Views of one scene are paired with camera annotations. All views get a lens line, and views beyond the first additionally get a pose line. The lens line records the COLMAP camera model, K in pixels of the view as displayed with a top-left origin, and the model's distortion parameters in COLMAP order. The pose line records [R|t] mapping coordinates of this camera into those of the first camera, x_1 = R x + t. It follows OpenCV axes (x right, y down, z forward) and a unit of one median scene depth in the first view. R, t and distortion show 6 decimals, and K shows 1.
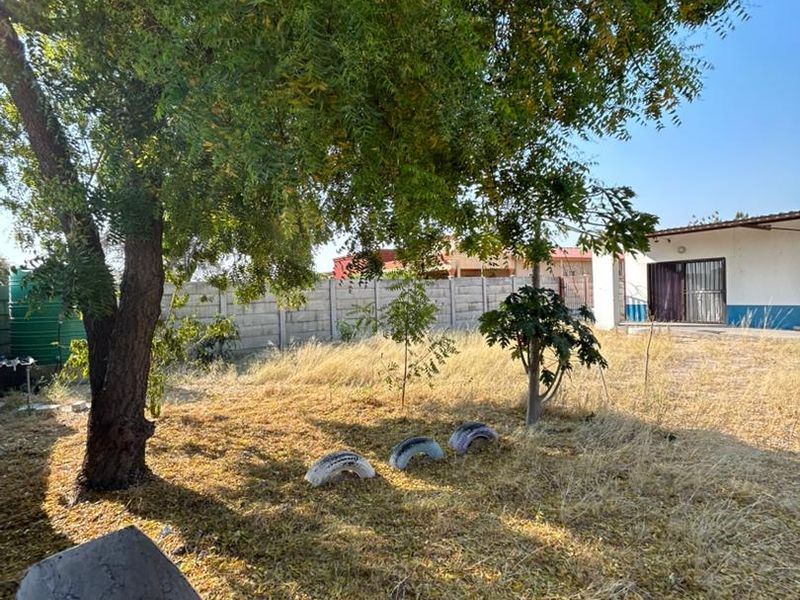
lens RADIAL K [[424.6, 0, 397.8], [0, 424.6, 296.7], [0, 0, 1]] dist [-0.003096, 0.000541]
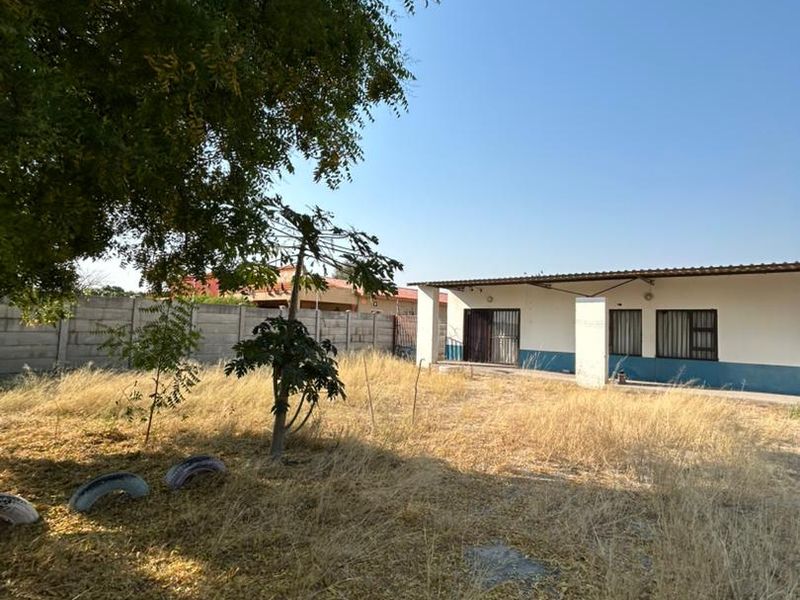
lens RADIAL K [[424.6, 0, 397.2], [0, 424.6, 294.7], [0, 0, 1]] dist [-0.003096, 0.000541]
pose [[0.951940, 0.086723, 0.293749, 0.117163], [-0.061913, 0.993763, -0.092748, -0.000588], [-0.299960, 0.070103, 0.951372, -0.025598]]
